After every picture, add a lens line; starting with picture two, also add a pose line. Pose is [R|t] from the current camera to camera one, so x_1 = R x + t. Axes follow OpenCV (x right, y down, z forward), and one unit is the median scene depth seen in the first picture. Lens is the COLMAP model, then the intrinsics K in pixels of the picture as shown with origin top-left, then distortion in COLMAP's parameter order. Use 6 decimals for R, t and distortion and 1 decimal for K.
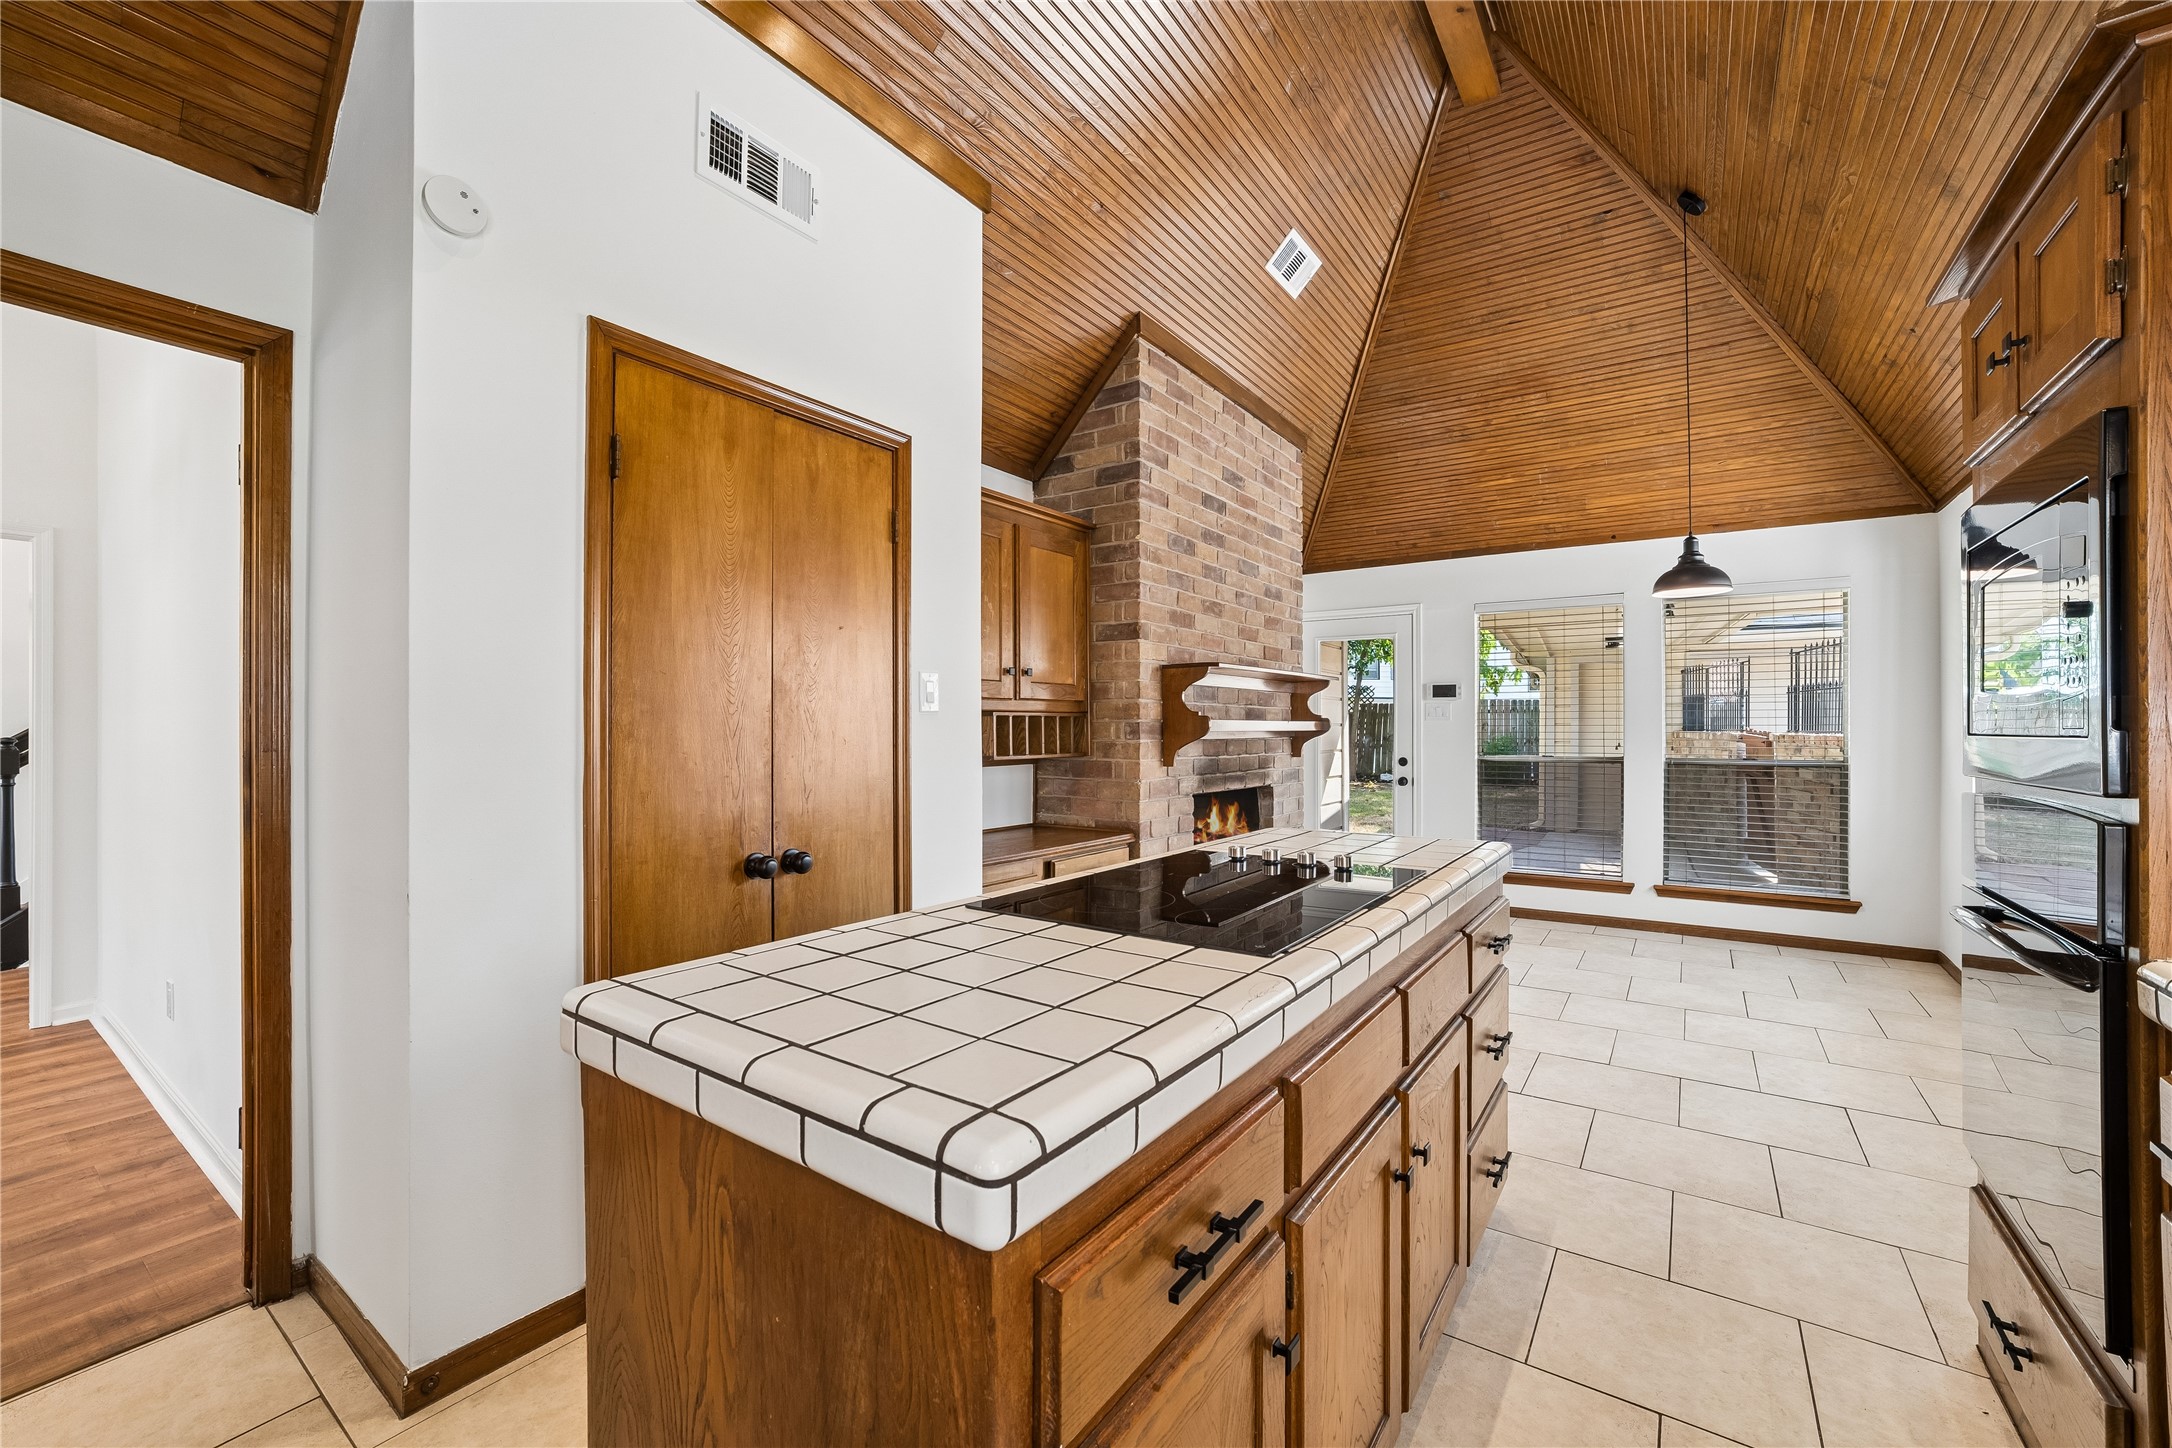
lens RADIAL K [[874.0, 0, 1093.9], [0, 874.0, 720.0], [0, 0, 1]] dist [-0.042231, 0.012266]
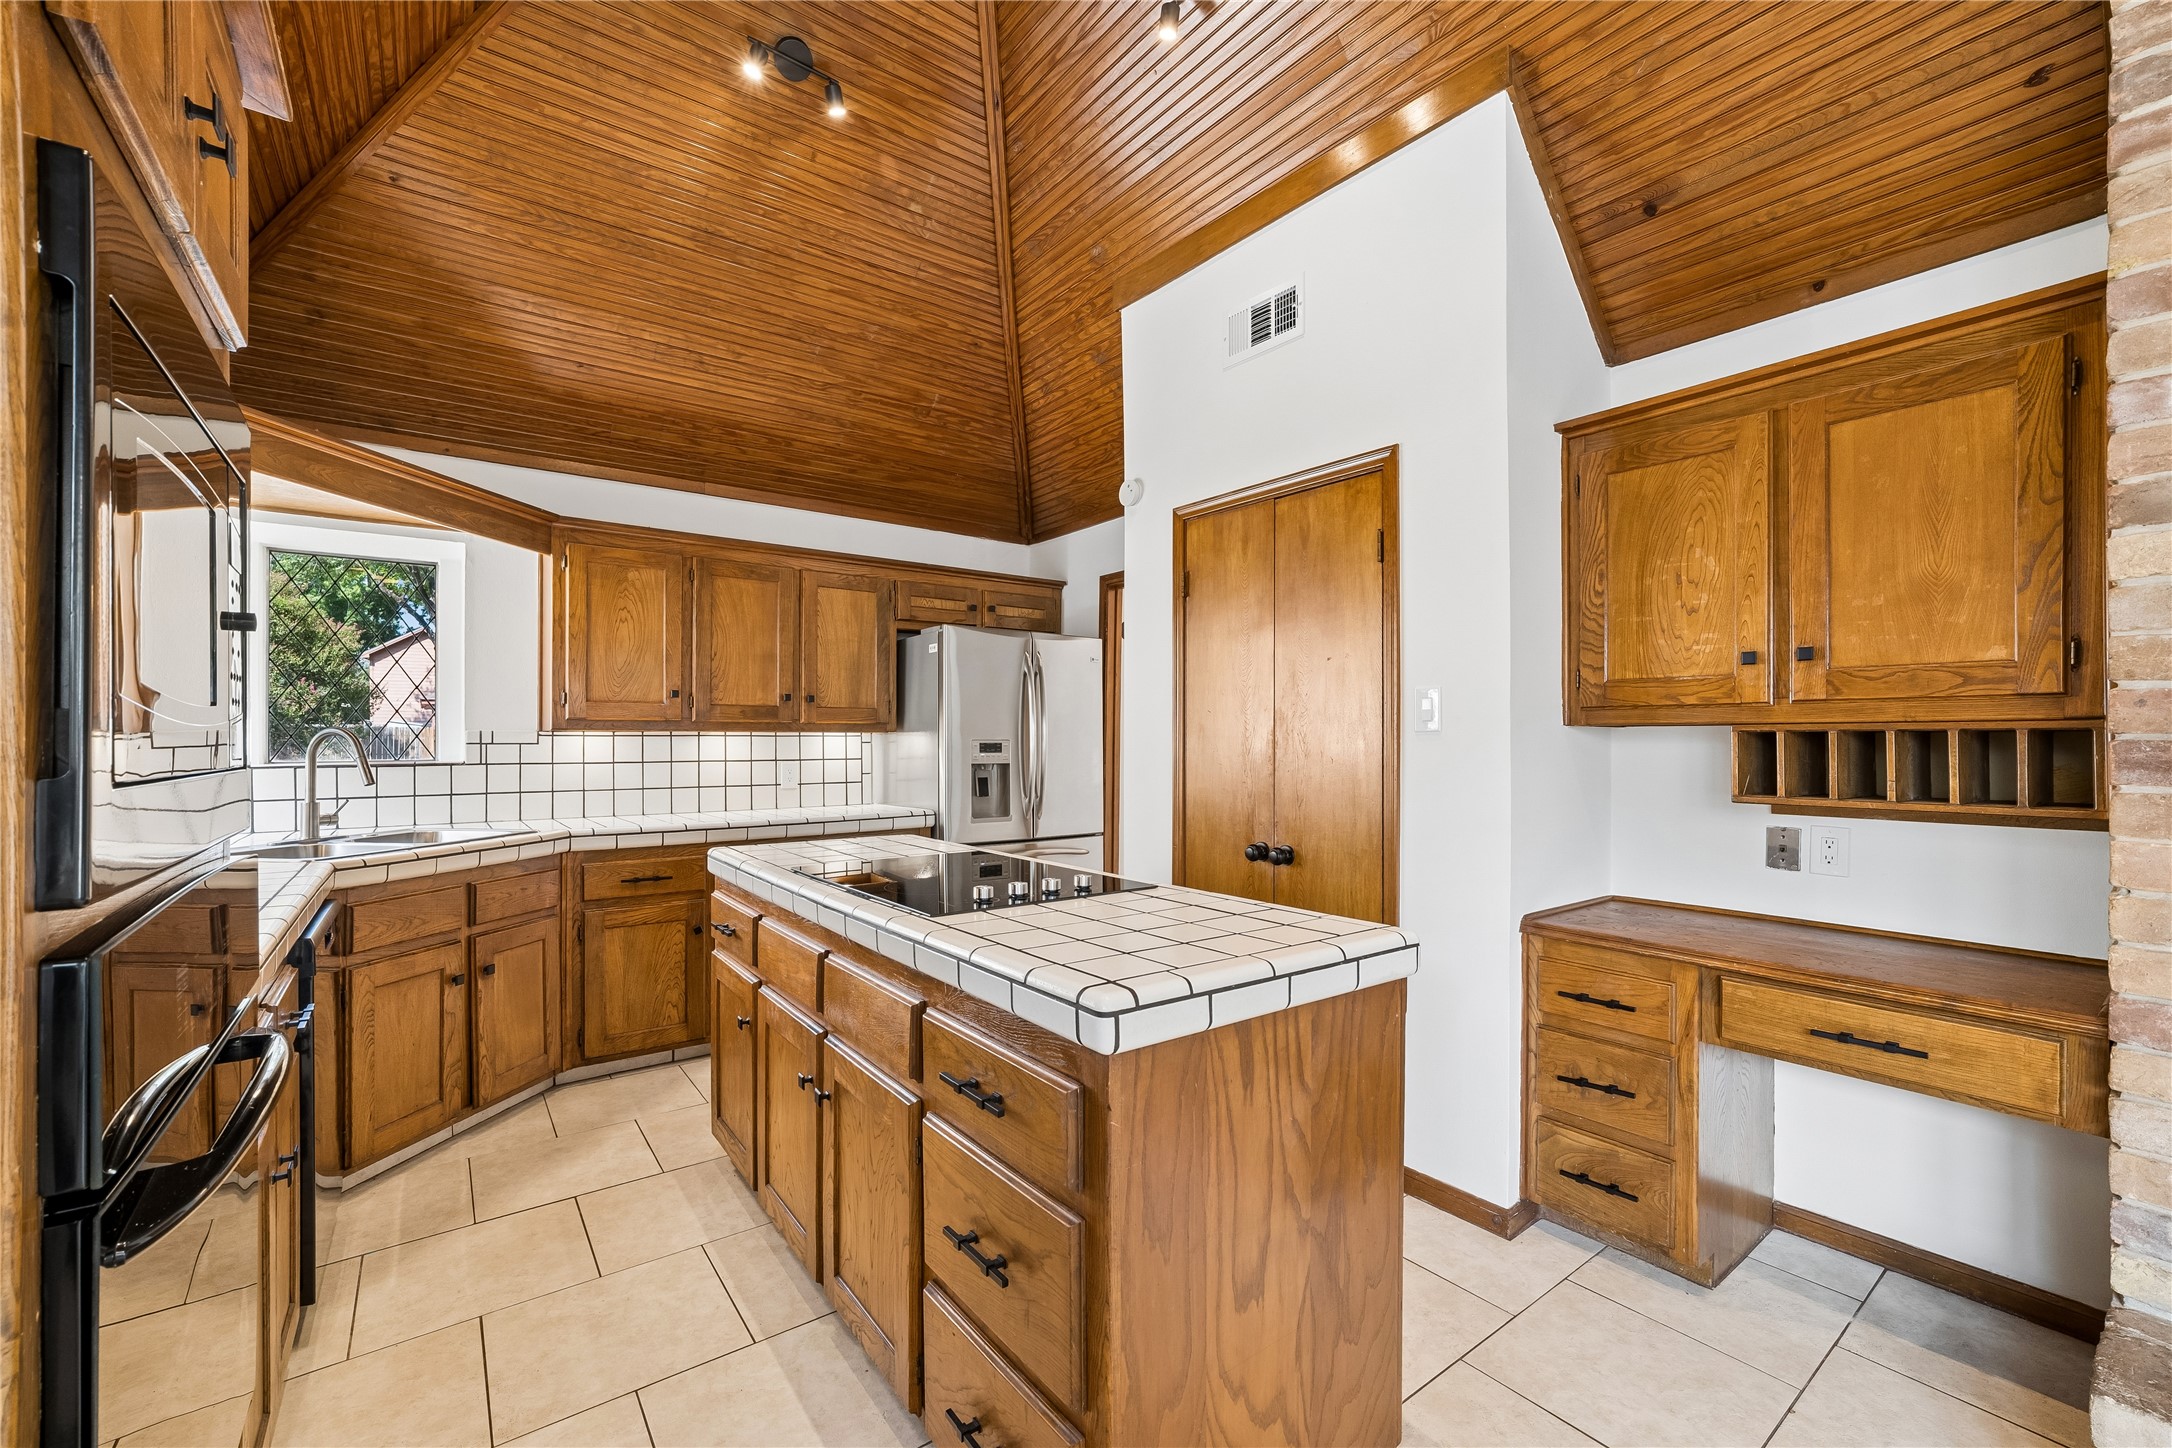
lens RADIAL K [[882.9, 0, 1079.4], [0, 882.9, 741.2], [0, 0, 1]] dist [-0.026089, 0.012586]
pose [[-0.322146, -0.004927, -0.946677, 0.840371], [0.001793, 0.999981, -0.005815, 0.005888], [0.946688, -0.003571, -0.322131, 1.008478]]
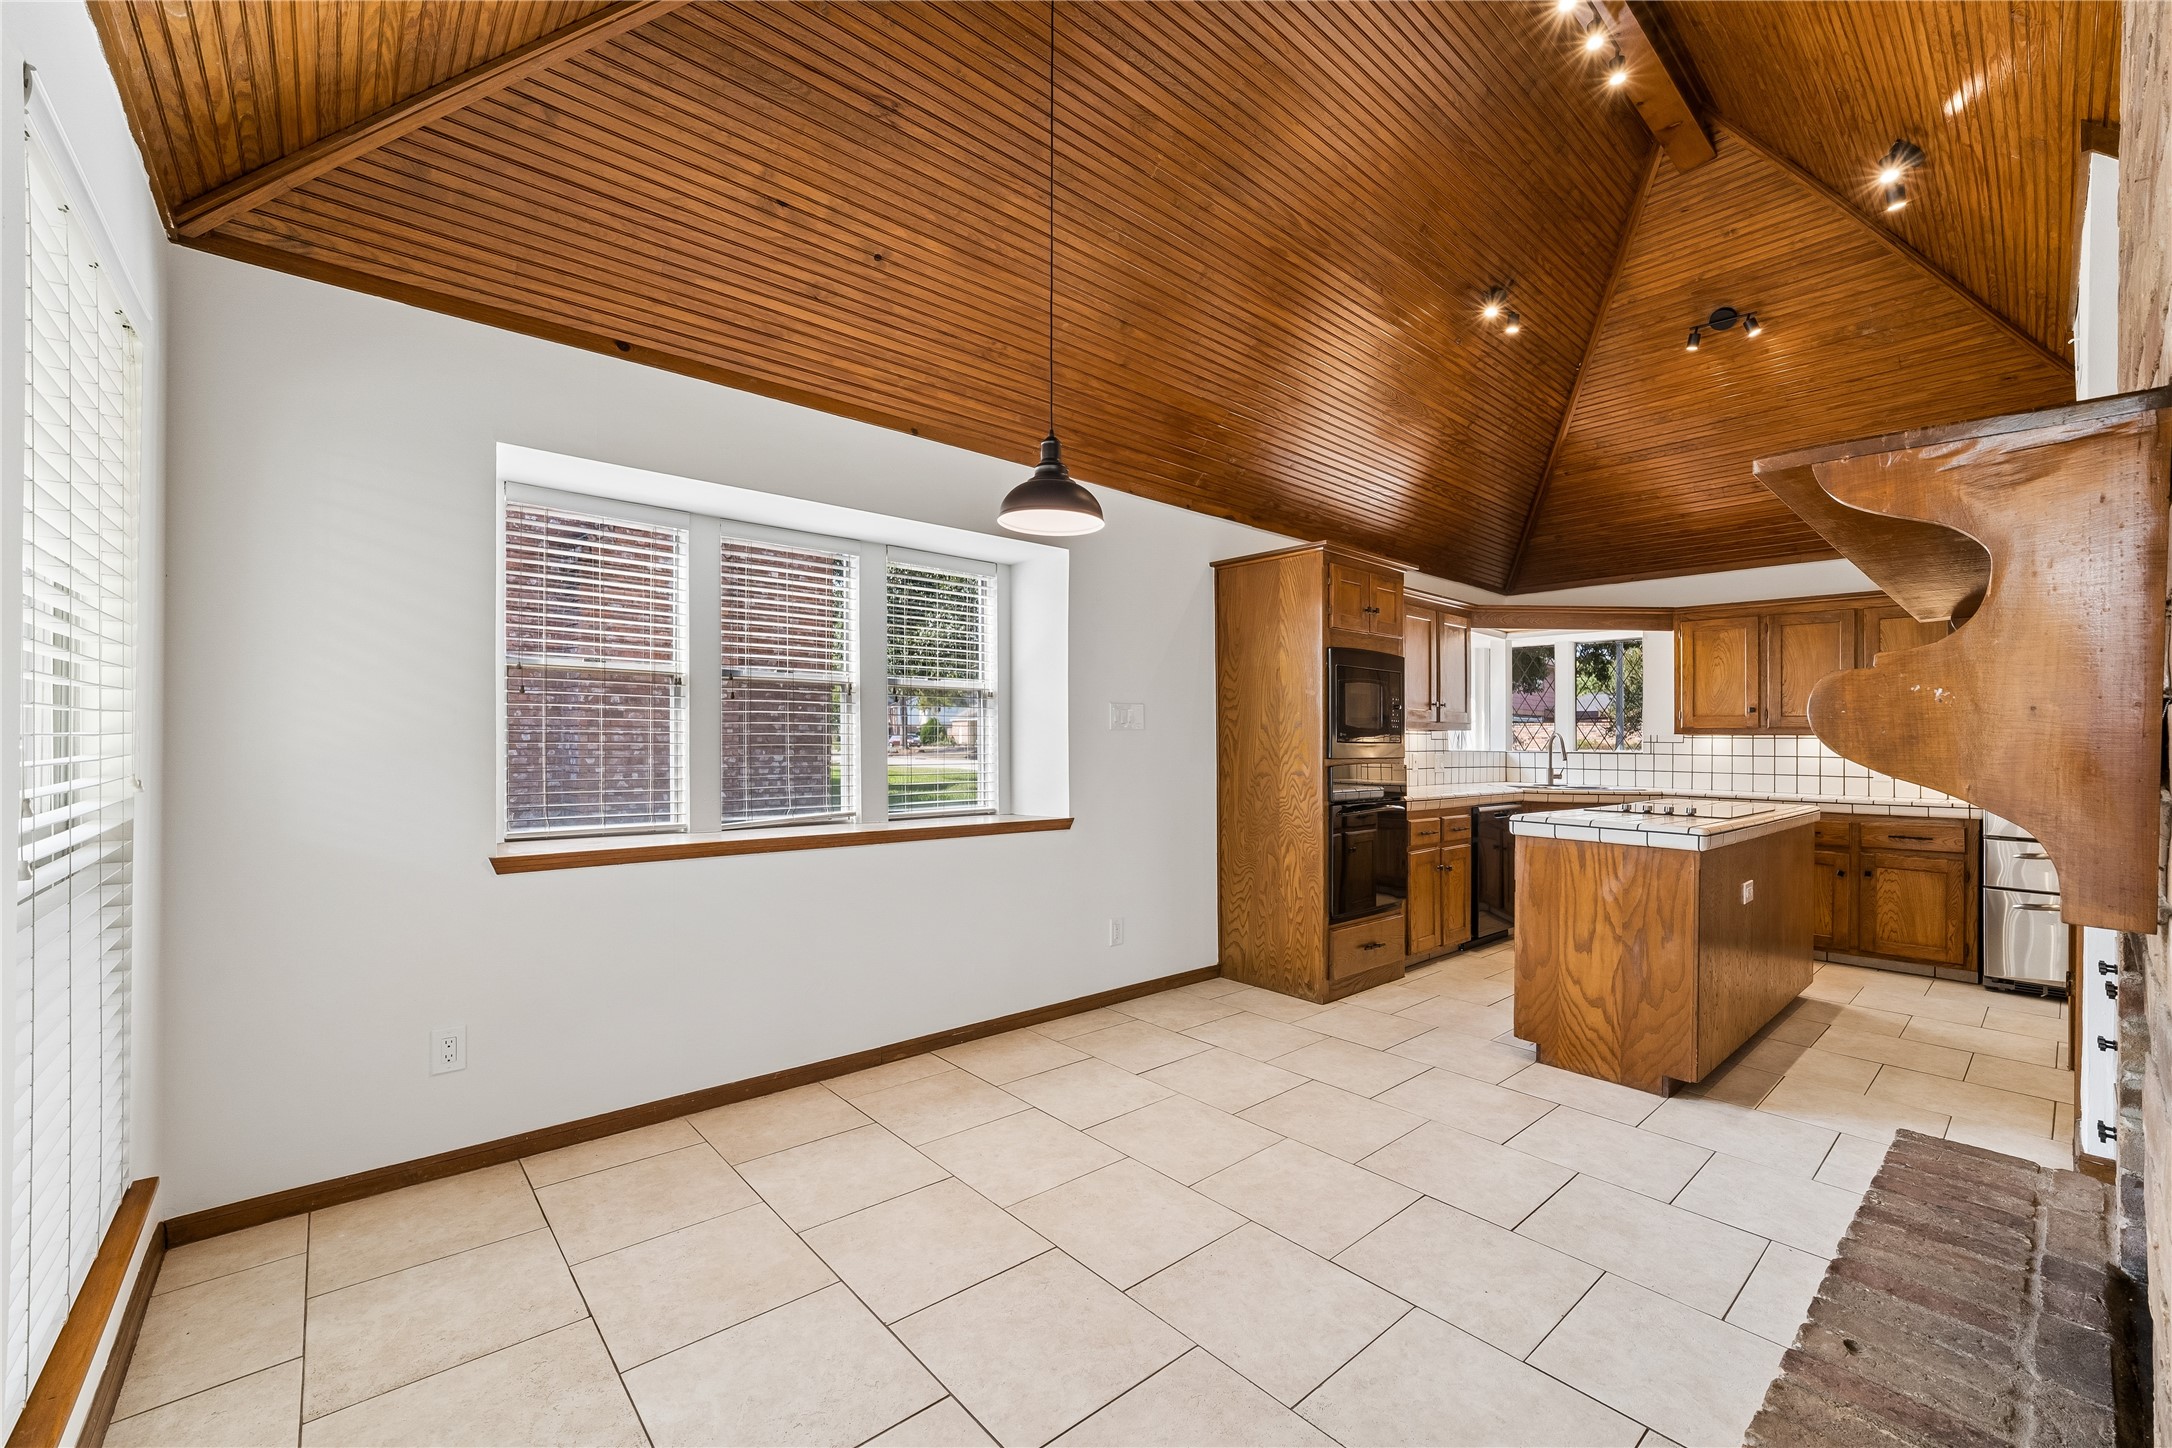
lens RADIAL K [[889.7, 0, 1146.2], [0, 889.7, 758.3], [0, 0, 1]] dist [-0.000595, 0.000023]
pose [[-0.980878, -0.019526, 0.193644, 0.721889], [-0.016533, 0.999718, 0.017061, 0.025013], [-0.193923, 0.013533, -0.980923, 2.352945]]
